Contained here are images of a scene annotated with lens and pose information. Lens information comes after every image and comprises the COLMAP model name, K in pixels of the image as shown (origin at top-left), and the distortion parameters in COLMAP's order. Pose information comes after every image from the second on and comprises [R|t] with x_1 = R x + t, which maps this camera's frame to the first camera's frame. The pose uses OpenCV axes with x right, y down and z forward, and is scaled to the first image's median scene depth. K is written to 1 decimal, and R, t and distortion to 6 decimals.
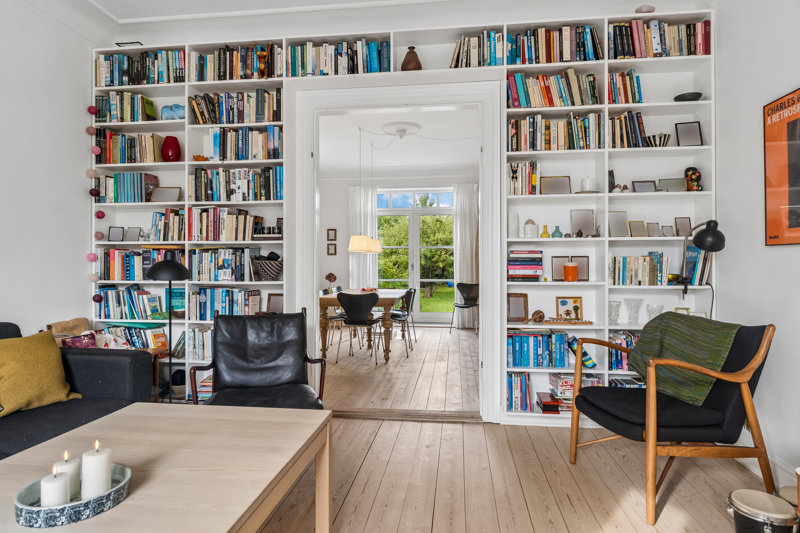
lens RADIAL K [[450.5, 0, 400.0], [0, 450.5, 266.5], [0, 0, 1]] dist [0.000711, 0.000013]
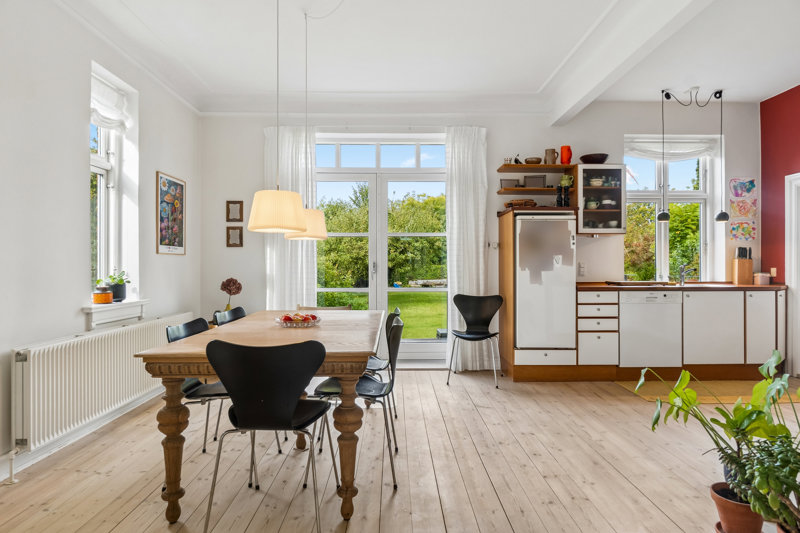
lens RADIAL K [[472.6, 0, 400.0], [0, 472.6, 266.5], [0, 0, 1]] dist [0.000181, -0.000190]
pose [[0.990924, -0.000338, 0.134422, -0.037892], [0.000406, 1.000000, -0.000481, -0.000153], [-0.134421, 0.000531, 0.990924, 0.593174]]
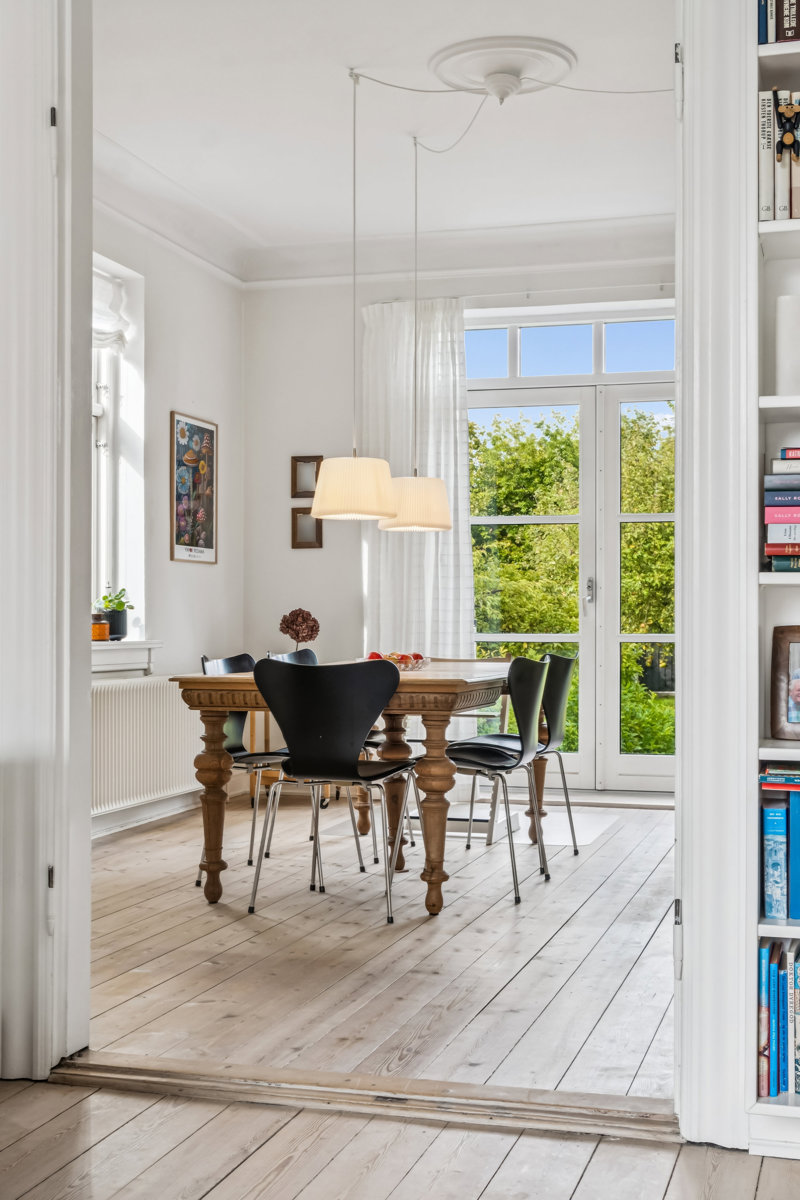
lens RADIAL K [[1544.0, 0, 397.9], [0, 1544.0, 620.0], [0, 0, 1]] dist [-0.002803, 0.005922]
pose [[0.987116, 0.002103, -0.159989, 0.096342], [-0.002368, 0.999996, -0.001463, 0.033372], [0.159986, 0.001823, 0.987118, 0.073696]]
